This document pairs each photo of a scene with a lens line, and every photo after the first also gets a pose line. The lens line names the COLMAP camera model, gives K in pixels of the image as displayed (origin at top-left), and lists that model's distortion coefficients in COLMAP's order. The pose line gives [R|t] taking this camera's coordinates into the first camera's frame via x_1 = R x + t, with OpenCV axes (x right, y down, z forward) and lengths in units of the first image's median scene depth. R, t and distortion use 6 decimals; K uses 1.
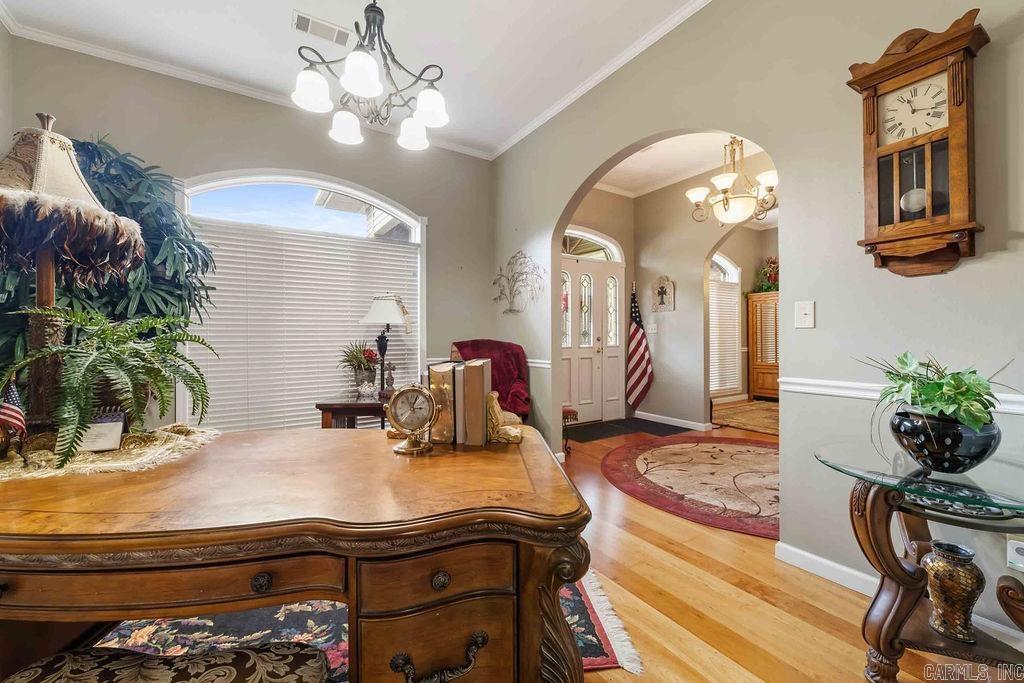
lens RADIAL K [[421.8, 0, 506.1], [0, 421.8, 338.0], [0, 0, 1]] dist [0.008474, -0.003800]
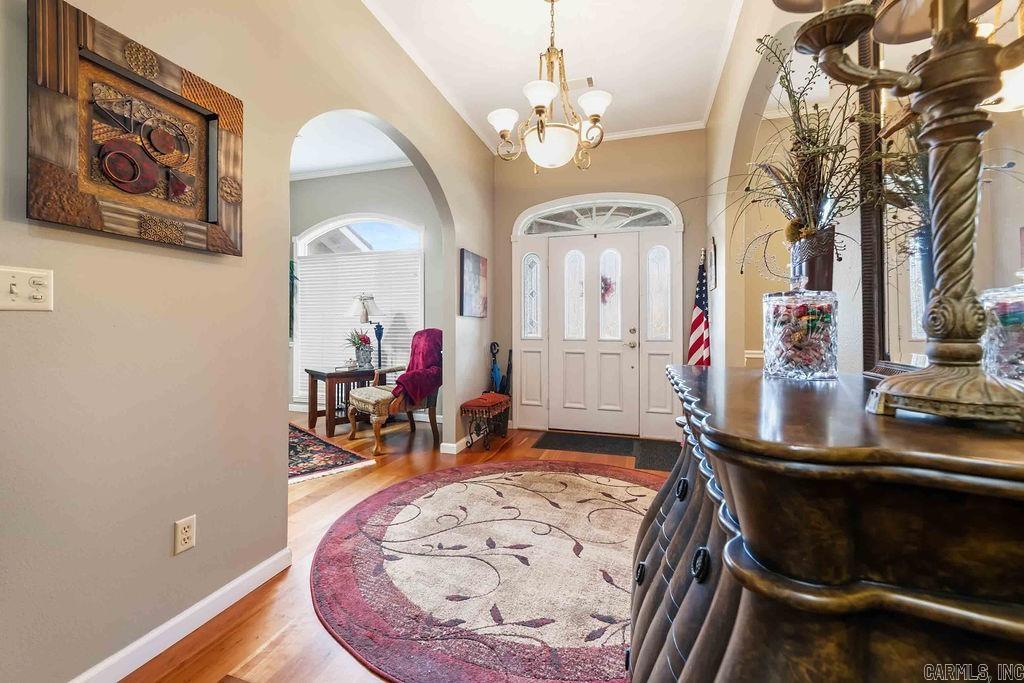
lens RADIAL K [[421.8, 0, 484.6], [0, 421.8, 324.2], [0, 0, 1]] dist [0.008474, -0.003800]
pose [[0.628546, 0.004494, -0.777759, 0.980527], [-0.006201, 0.999980, 0.000767, -0.011445], [0.777747, 0.004341, 0.628562, 0.448195]]
